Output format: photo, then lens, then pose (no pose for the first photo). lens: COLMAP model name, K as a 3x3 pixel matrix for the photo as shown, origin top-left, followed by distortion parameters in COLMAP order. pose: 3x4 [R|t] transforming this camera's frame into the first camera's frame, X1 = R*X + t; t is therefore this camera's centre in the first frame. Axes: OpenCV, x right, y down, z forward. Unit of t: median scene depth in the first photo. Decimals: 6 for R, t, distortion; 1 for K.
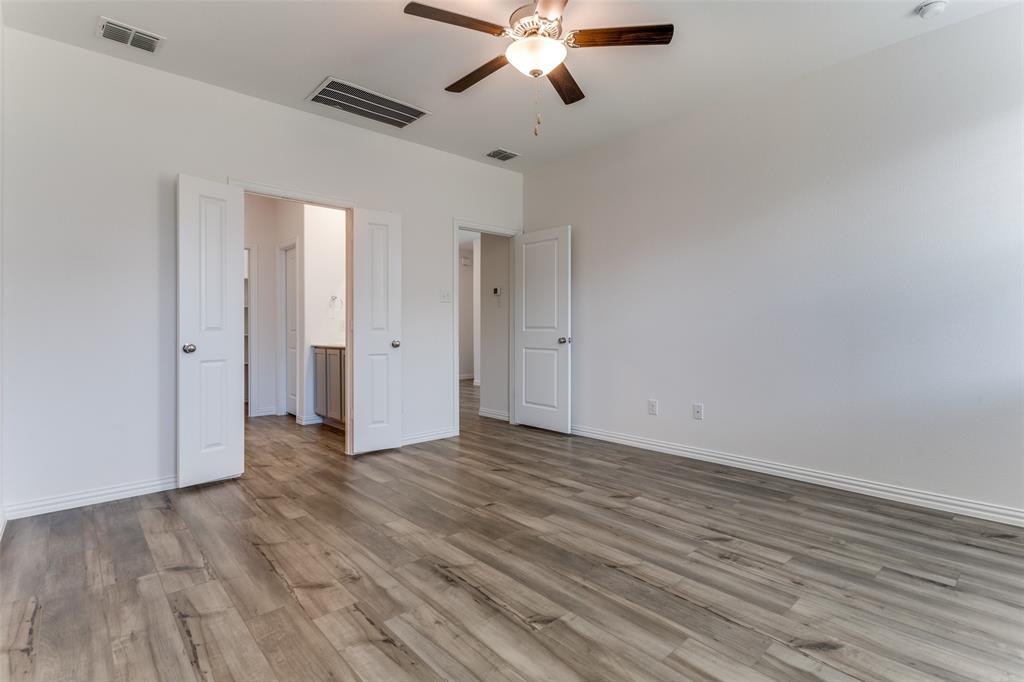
lens RADIAL K [[489.9, 0, 514.0], [0, 489.9, 326.9], [0, 0, 1]] dist [0.001254, 0.000328]
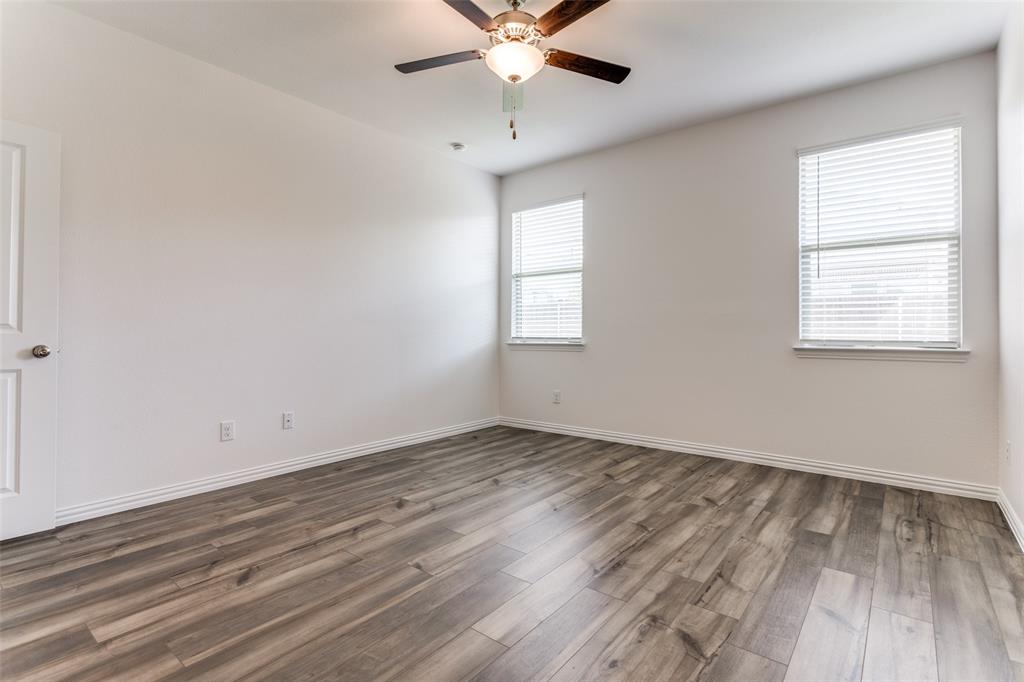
lens RADIAL K [[489.9, 0, 514.0], [0, 489.9, 326.9], [0, 0, 1]] dist [0.001254, 0.000328]
pose [[-0.163491, 0.012684, 0.986463, -0.821608], [-0.002730, 0.999908, -0.013309, 0.011536], [-0.986541, -0.004869, -0.163442, 1.001040]]
